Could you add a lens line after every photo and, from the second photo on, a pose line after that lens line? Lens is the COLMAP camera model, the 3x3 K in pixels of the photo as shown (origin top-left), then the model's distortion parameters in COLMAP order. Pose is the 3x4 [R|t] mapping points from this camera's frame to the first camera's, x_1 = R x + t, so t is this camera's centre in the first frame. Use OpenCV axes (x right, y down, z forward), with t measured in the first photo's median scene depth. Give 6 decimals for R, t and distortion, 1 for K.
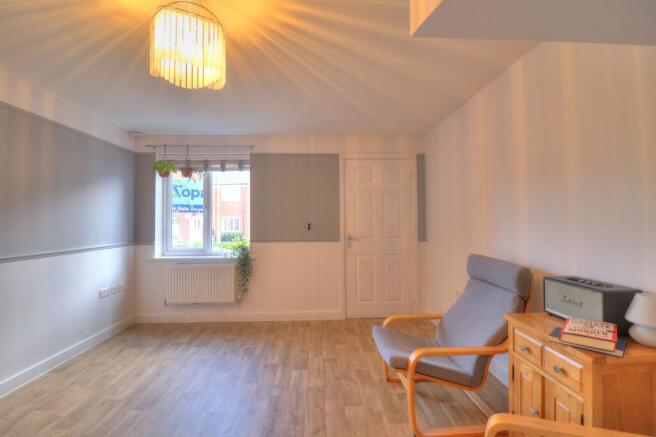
lens RADIAL K [[301.7, 0, 327.4], [0, 301.7, 216.8], [0, 0, 1]] dist [-0.014042, -0.004434]
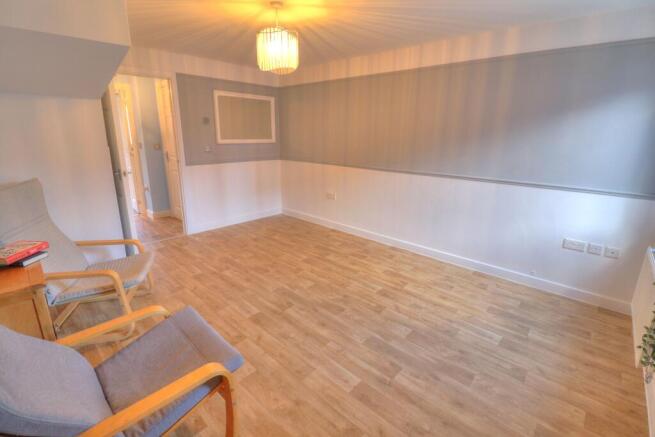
lens RADIAL K [[301.2, 0, 326.3], [0, 301.2, 210.0], [0, 0, 1]] dist [-0.014042, -0.004434]
pose [[-0.707941, 0.176345, -0.683902, 0.245997], [0.005670, 0.969715, 0.244172, -0.037569], [0.706249, 0.168982, -0.687501, 0.931682]]
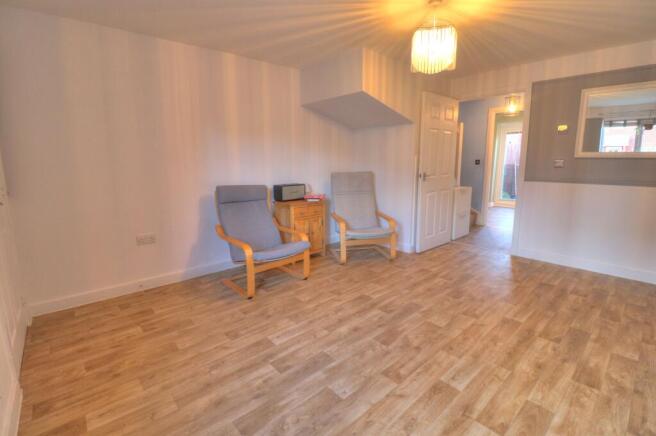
lens RADIAL K [[301.7, 0, 331.0], [0, 301.7, 210.8], [0, 0, 1]] dist [-0.014042, -0.004434]
pose [[-0.640948, -0.118505, 0.758381, -0.534877], [-0.004062, 0.988520, 0.151033, 0.020844], [-0.767573, 0.093724, -0.634072, 0.935615]]
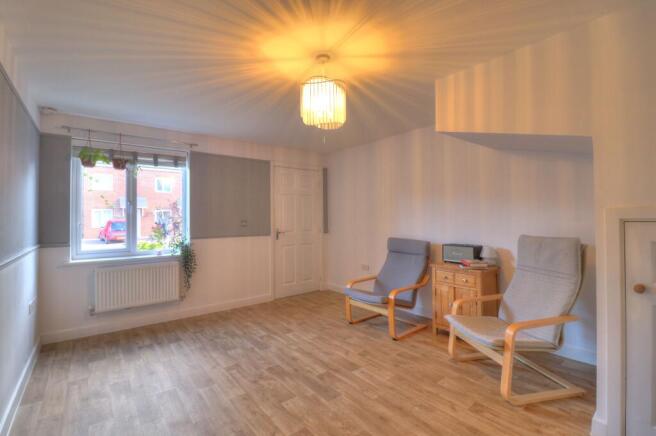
lens RADIAL K [[301.7, 0, 326.3], [0, 301.7, 218.4], [0, 0, 1]] dist [-0.014042, -0.004434]
pose [[0.807046, -0.000127, 0.590488, -0.501276], [-0.007467, 0.999918, 0.010420, 0.001063], [-0.590441, -0.012819, 0.806979, -0.089668]]
